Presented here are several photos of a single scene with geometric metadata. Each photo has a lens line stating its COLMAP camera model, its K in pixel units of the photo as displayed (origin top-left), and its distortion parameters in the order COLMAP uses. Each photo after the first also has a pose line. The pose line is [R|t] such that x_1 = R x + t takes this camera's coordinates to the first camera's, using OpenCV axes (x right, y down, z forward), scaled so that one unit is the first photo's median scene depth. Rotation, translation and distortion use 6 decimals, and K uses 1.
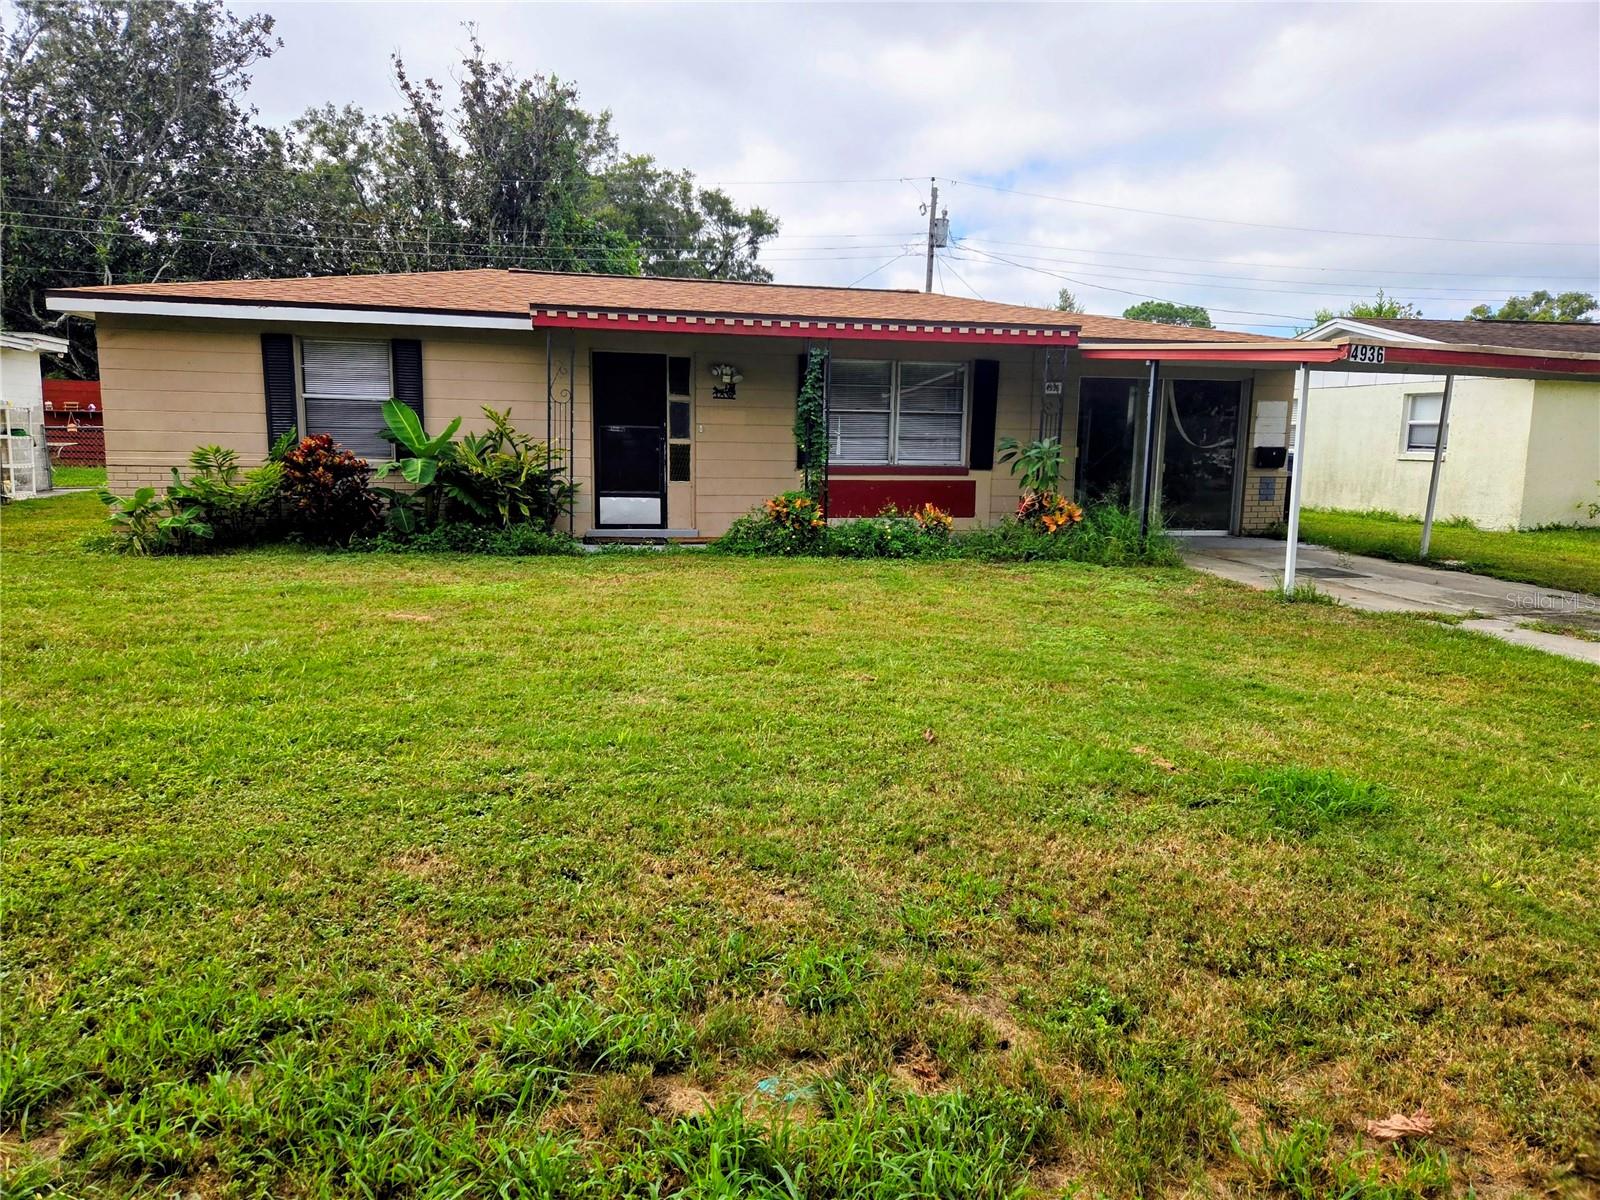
lens RADIAL K [[1084.2, 0, 786.8], [0, 1084.2, 597.0], [0, 0, 1]] dist [0.065263, -0.052609]
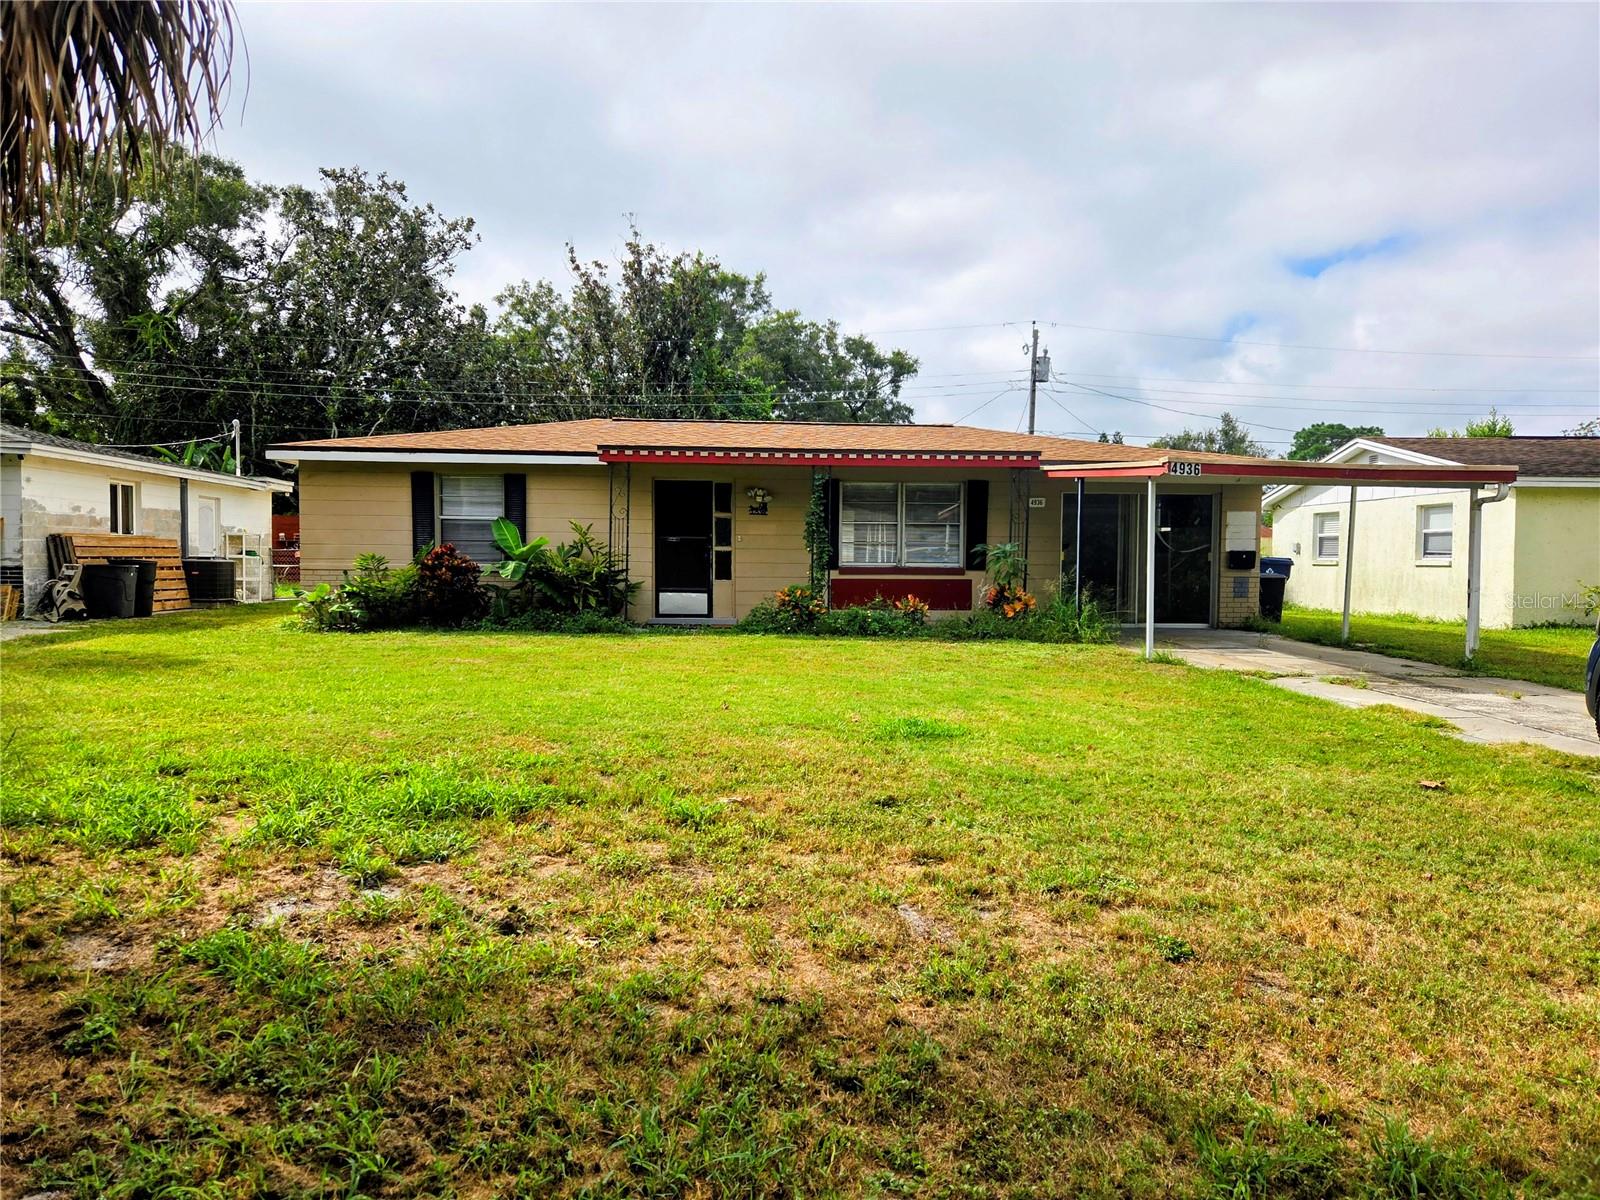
lens RADIAL K [[1077.5, 0, 800.2], [0, 1077.5, 611.1], [0, 0, 1]] dist [0.068440, -0.058121]
pose [[0.988782, -0.002325, -0.149345, 0.119899], [-0.013081, 0.994689, -0.102088, 0.037408], [0.148789, 0.102896, 0.983501, -0.140511]]
